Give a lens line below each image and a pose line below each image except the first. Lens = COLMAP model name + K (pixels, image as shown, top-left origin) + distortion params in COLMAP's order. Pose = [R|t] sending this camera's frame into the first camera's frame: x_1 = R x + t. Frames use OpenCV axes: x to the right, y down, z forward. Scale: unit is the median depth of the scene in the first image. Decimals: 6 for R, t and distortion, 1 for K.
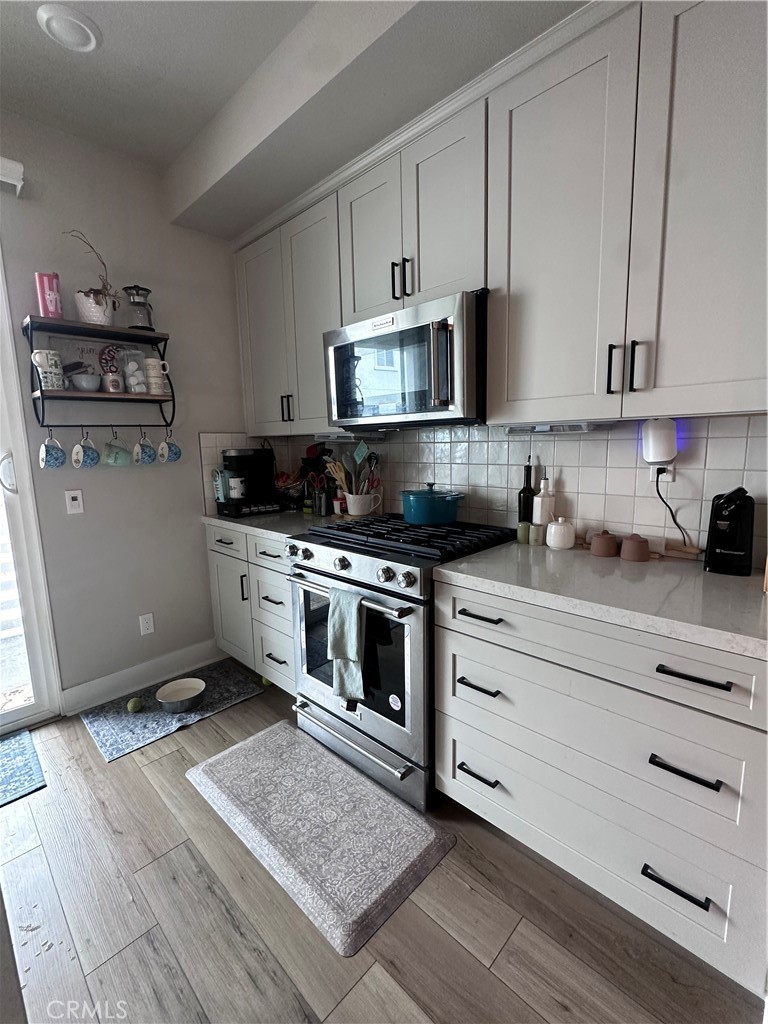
lens RADIAL K [[457.3, 0, 378.6], [0, 457.3, 513.1], [0, 0, 1]] dist [-0.003867, -0.000149]
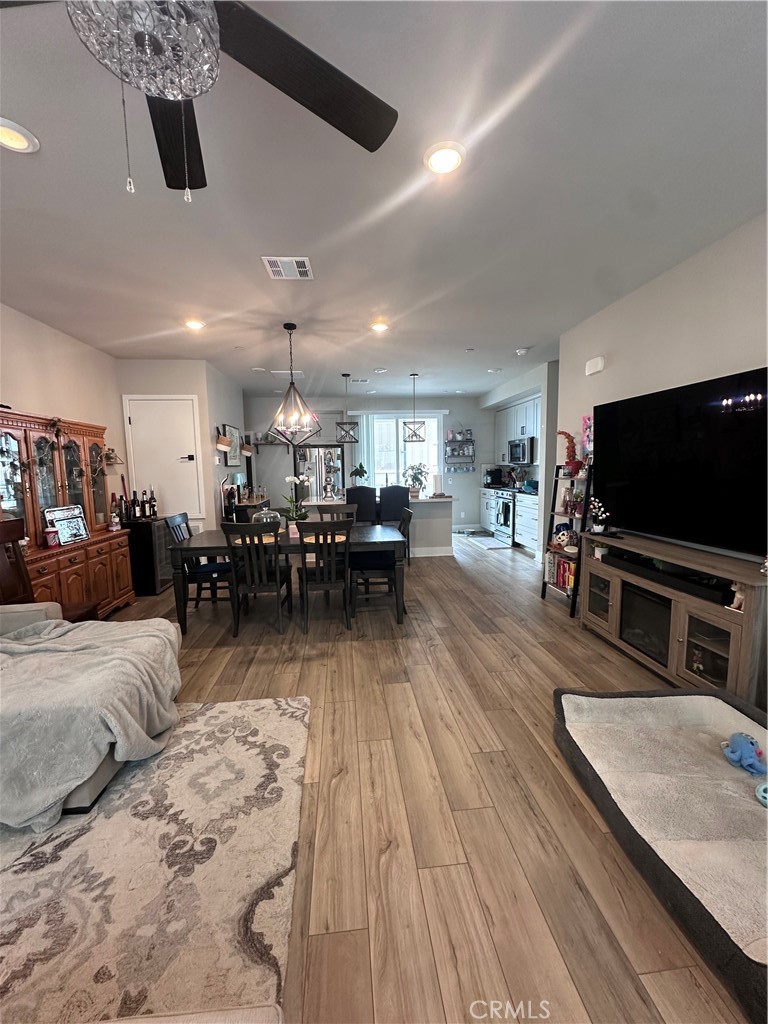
lens RADIAL K [[411.7, 0, 381.7], [0, 411.7, 513.2], [0, 0, 1]] dist [-0.005725, 0.000551]
pose [[0.770900, 0.082269, -0.631621, 1.402512], [-0.098529, 0.995090, 0.009354, 0.331937], [0.629290, 0.055022, 0.775221, -2.573303]]
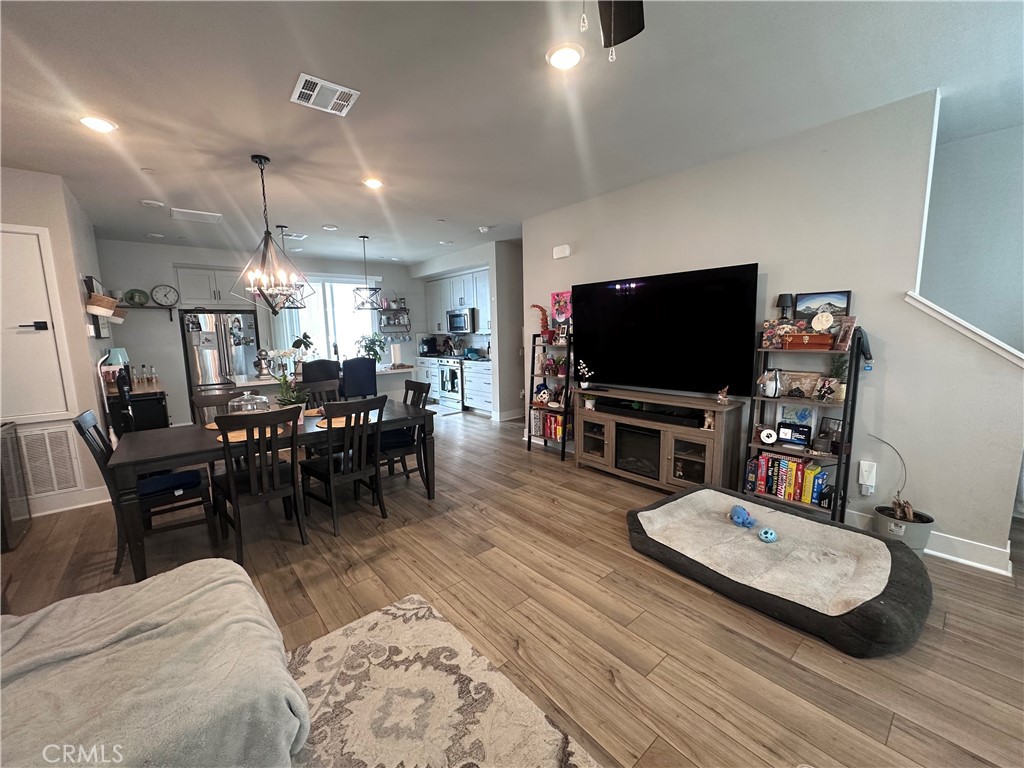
lens RADIAL K [[411.7, 0, 513.1], [0, 411.7, 385.7], [0, 0, 1]] dist [-0.005725, 0.000551]
pose [[0.996626, 0.012849, -0.081070, 0.835507], [-0.014285, 0.999751, -0.017158, 0.368332], [0.080830, 0.018258, 0.996561, -2.822180]]
